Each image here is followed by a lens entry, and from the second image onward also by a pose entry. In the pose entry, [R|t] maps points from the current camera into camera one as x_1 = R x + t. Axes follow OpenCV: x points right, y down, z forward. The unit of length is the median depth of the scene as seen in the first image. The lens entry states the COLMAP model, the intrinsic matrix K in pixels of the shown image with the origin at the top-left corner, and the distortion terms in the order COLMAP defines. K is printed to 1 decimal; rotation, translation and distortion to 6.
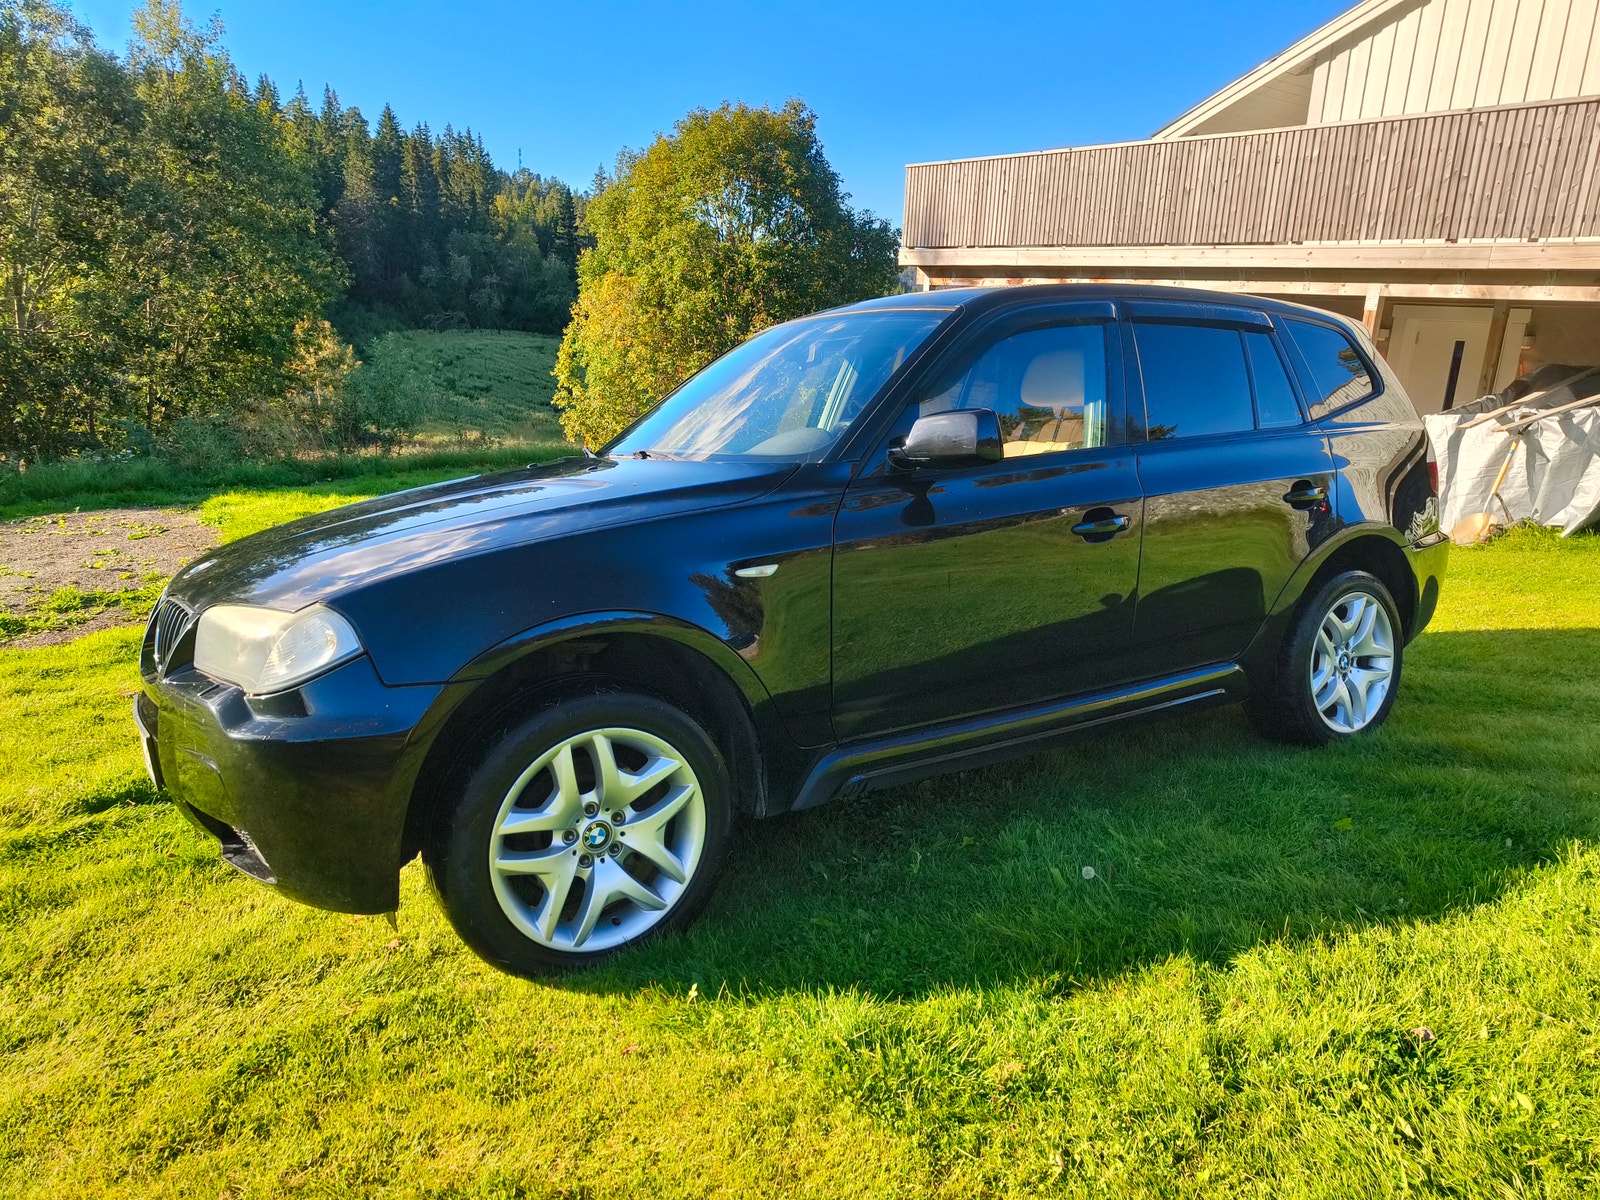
lens RADIAL K [[1107.8, 0, 795.2], [0, 1107.8, 587.8], [0, 0, 1]] dist [0.005020, 0.009589]
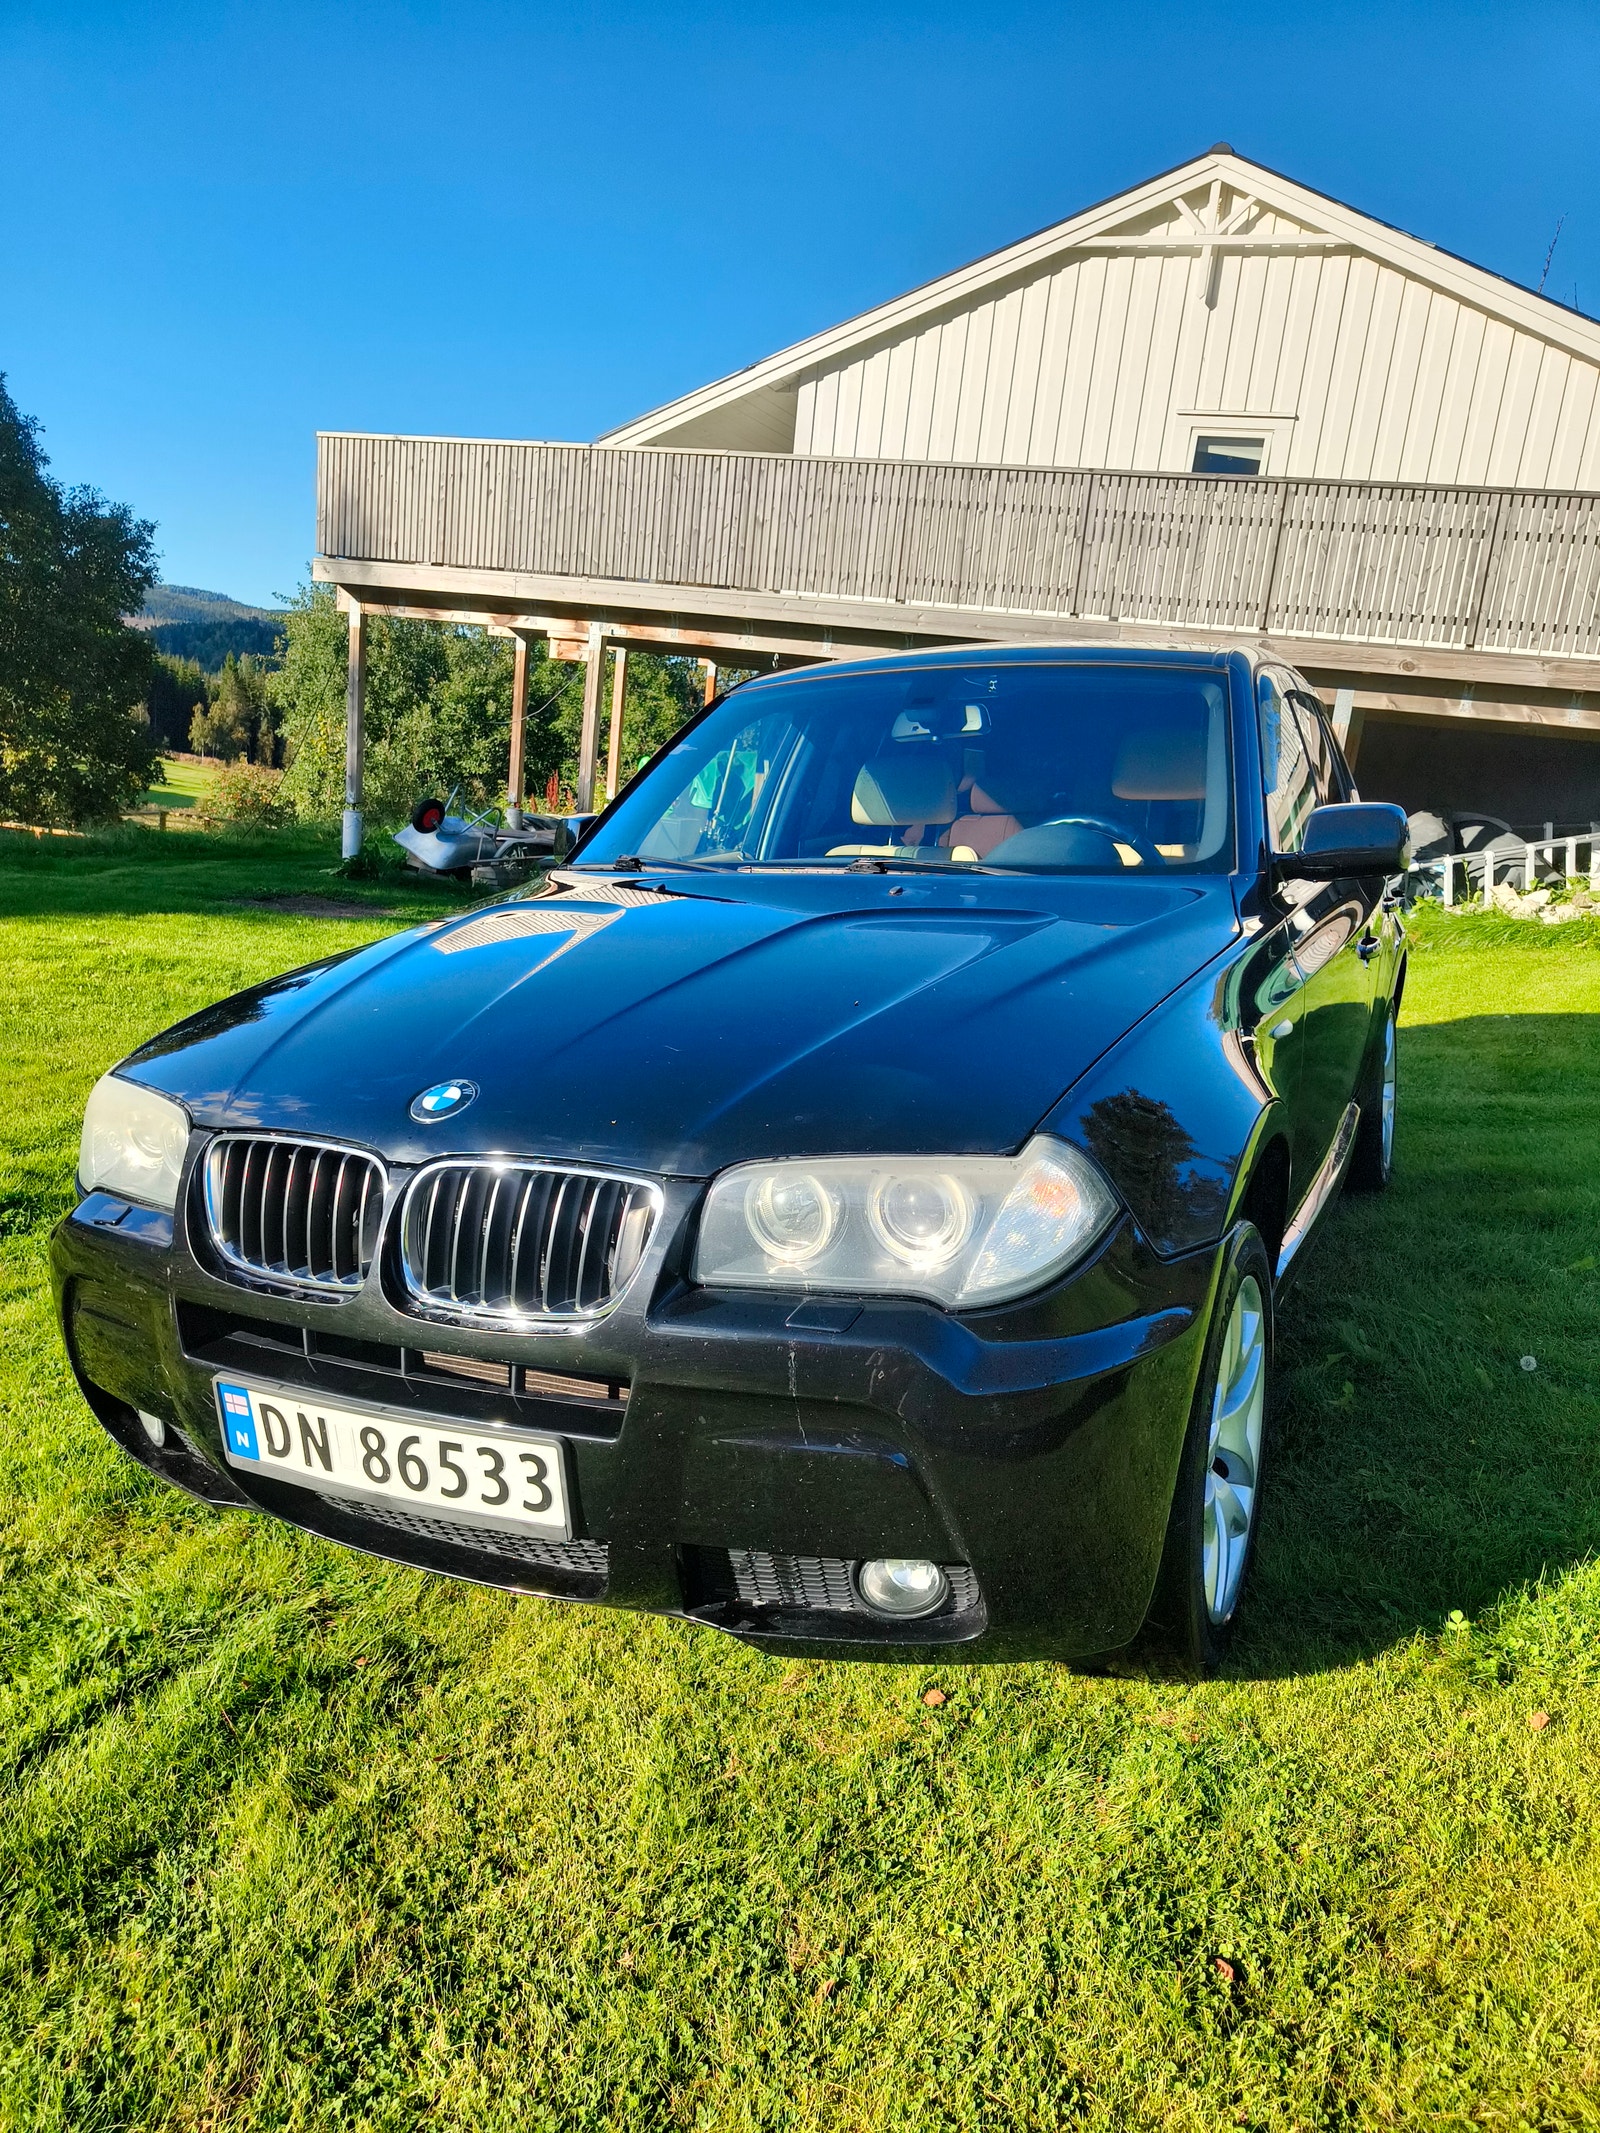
lens RADIAL K [[1476.8, 0, 811.0], [0, 1476.8, 1061.8], [0, 0, 1]] dist [0.005020, 0.009589]
pose [[0.843093, -0.083273, 0.531281, -0.168592], [0.072591, 0.996519, 0.040999, -0.011111], [-0.532846, 0.004000, 0.846203, 0.072096]]
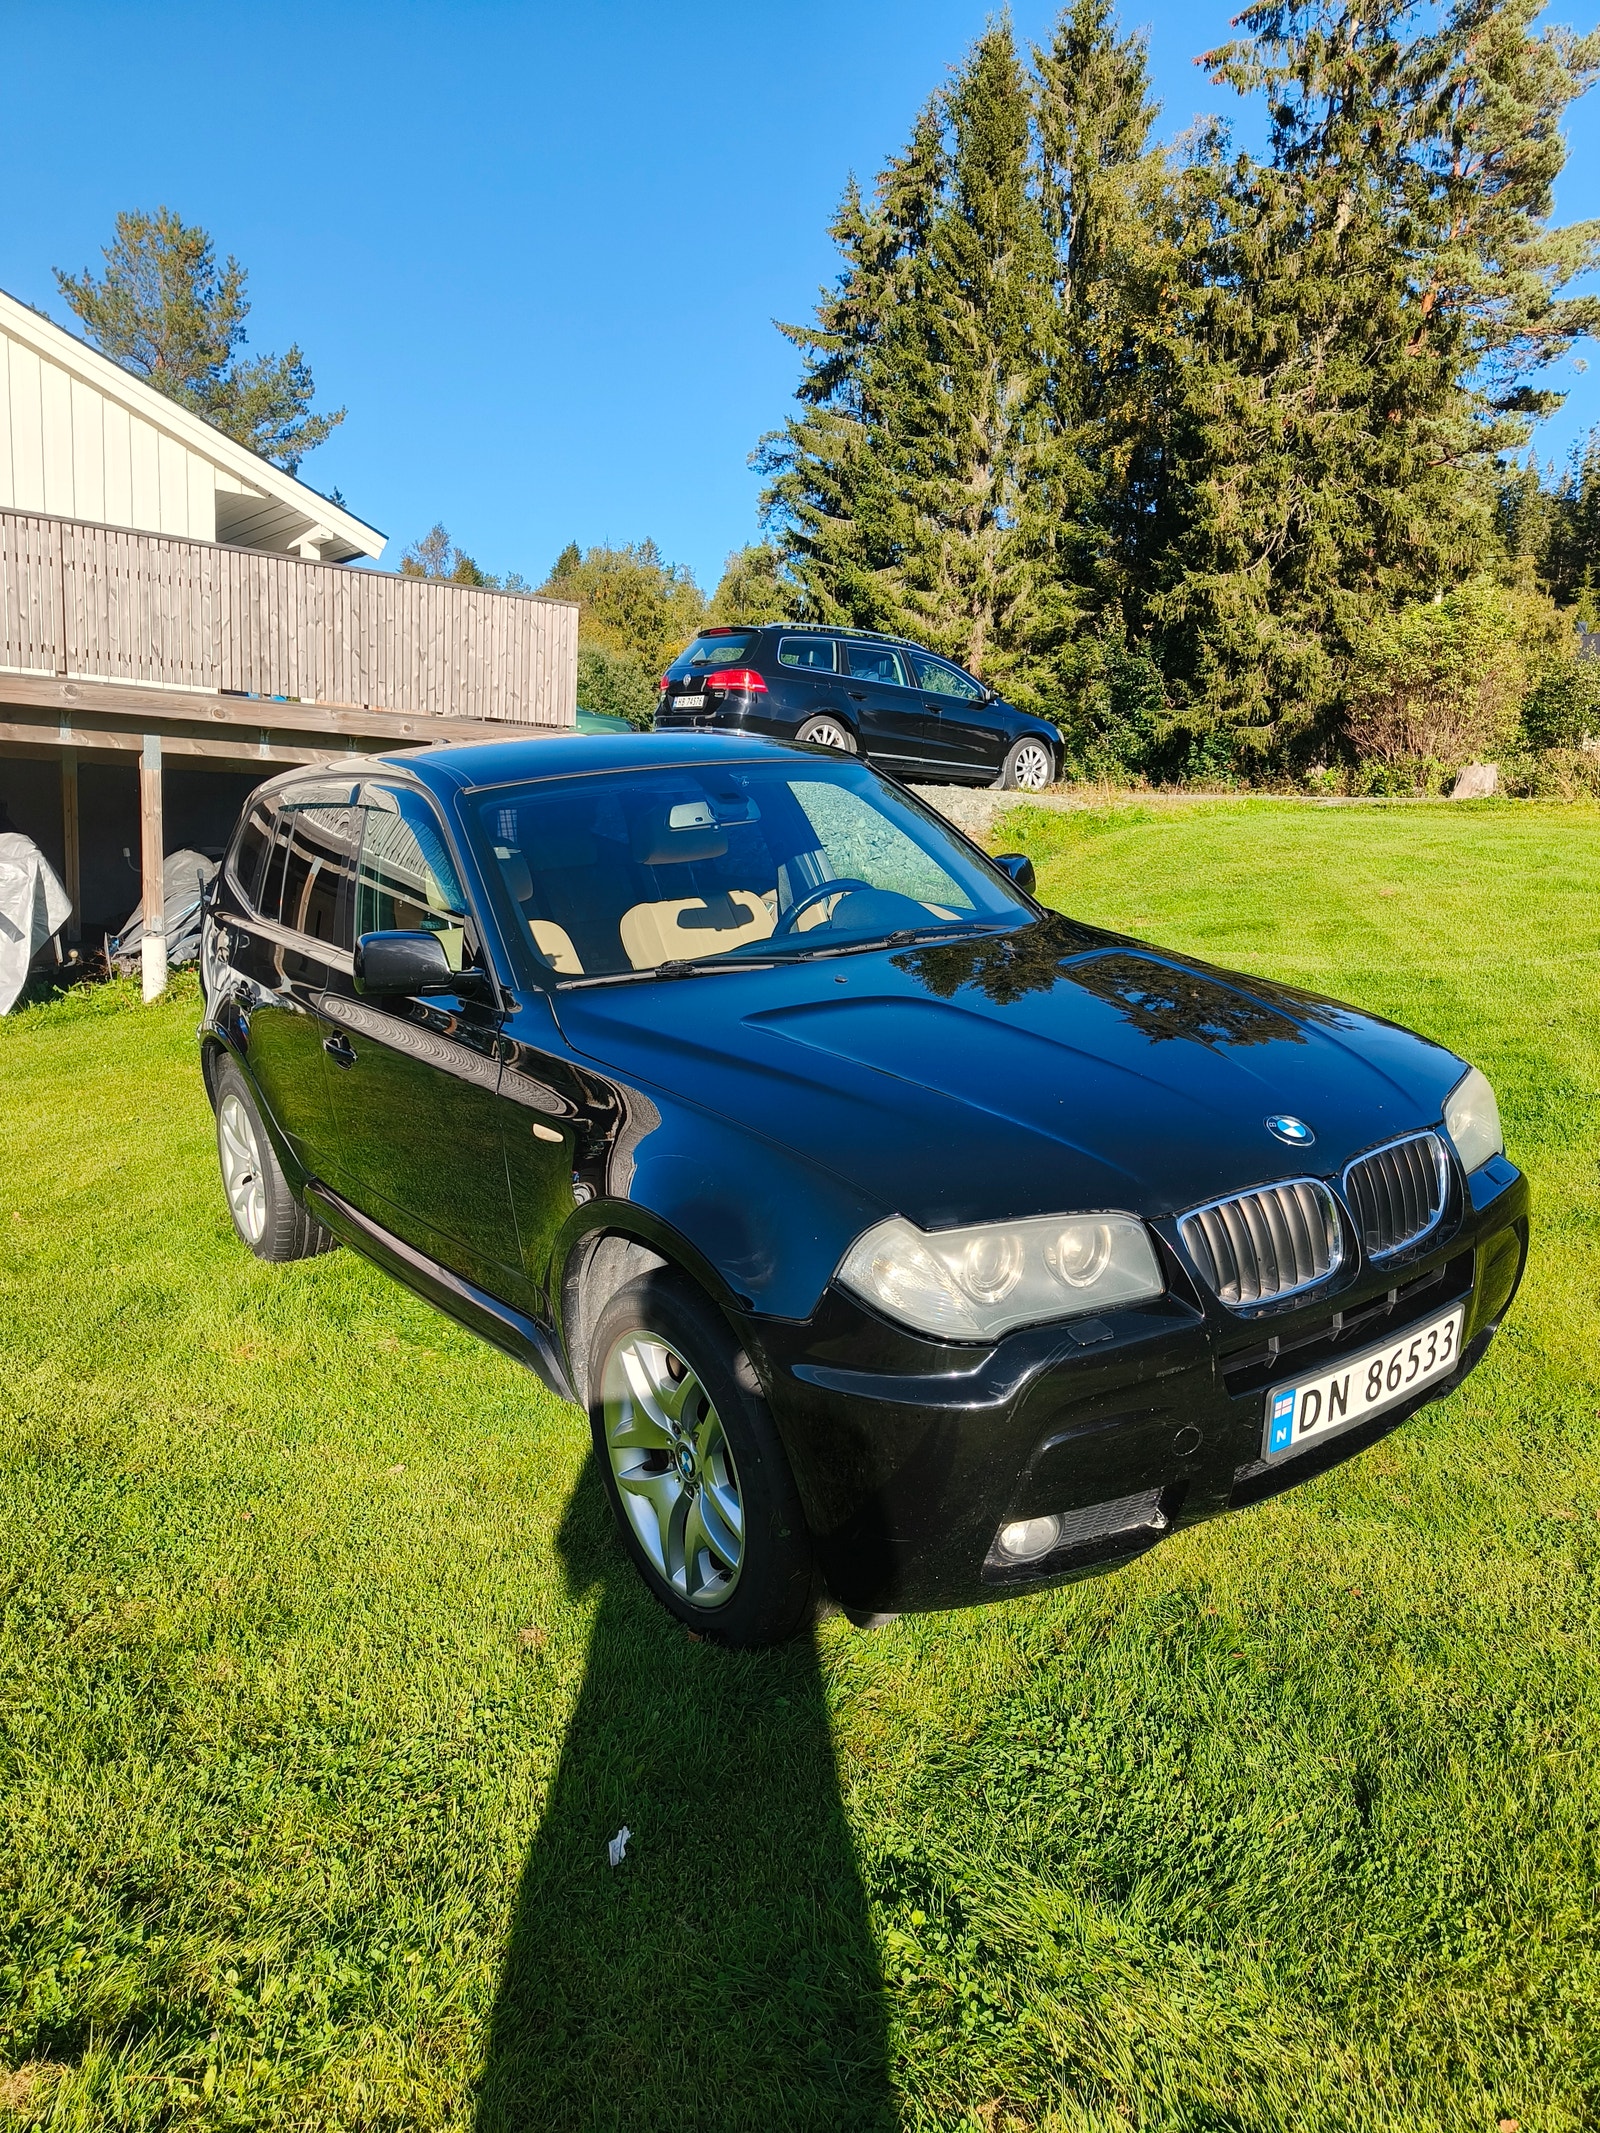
lens RADIAL K [[1487.9, 0, 803.5], [0, 1487.9, 1060.9], [0, 0, 1]] dist [-0.005278, 0.024203]
pose [[-0.049483, -0.183281, 0.981814, -0.318920], [0.208051, 0.959563, 0.189613, -0.066538], [-0.976866, 0.213650, -0.009351, 0.288103]]
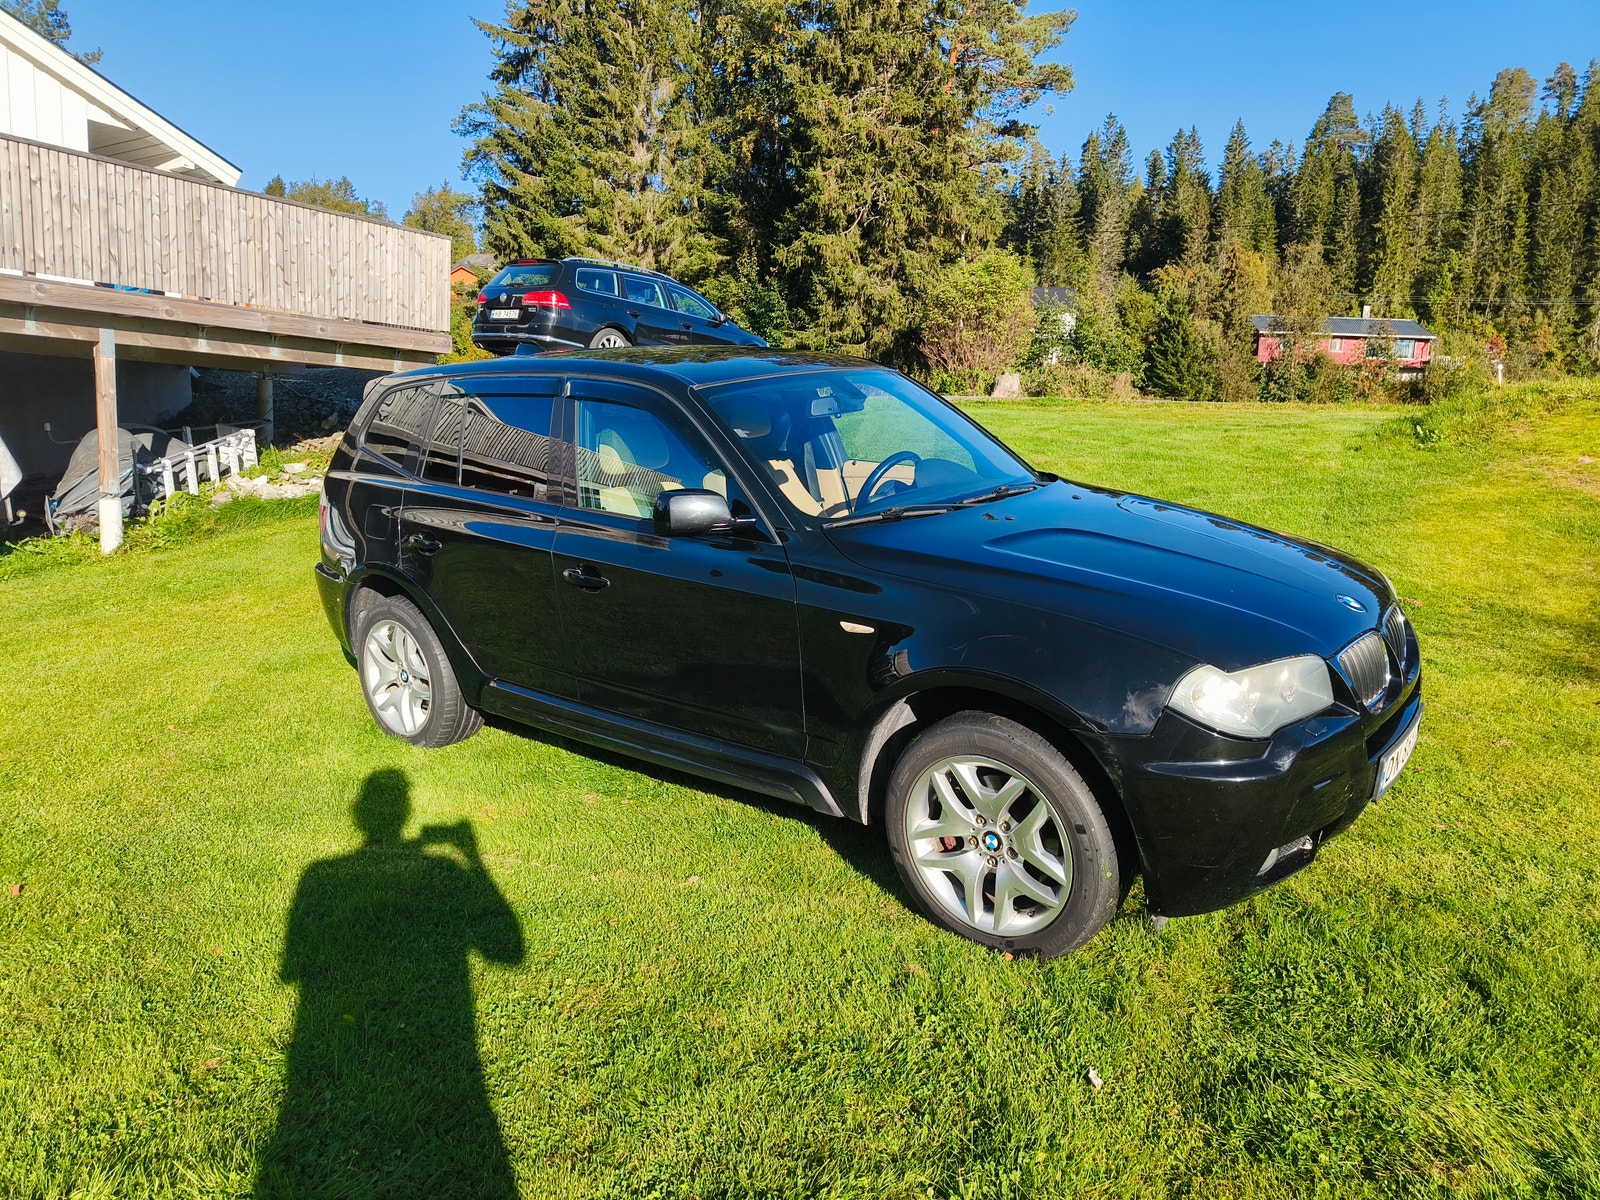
lens RADIAL K [[1107.8, 0, 795.2], [0, 1107.8, 587.8], [0, 0, 1]] dist [0.005020, 0.009589]
pose [[-0.322904, -0.178310, 0.929483, -0.316507], [0.178963, 0.952871, 0.244969, -0.092994], [-0.929357, 0.245445, -0.275775, 0.411129]]
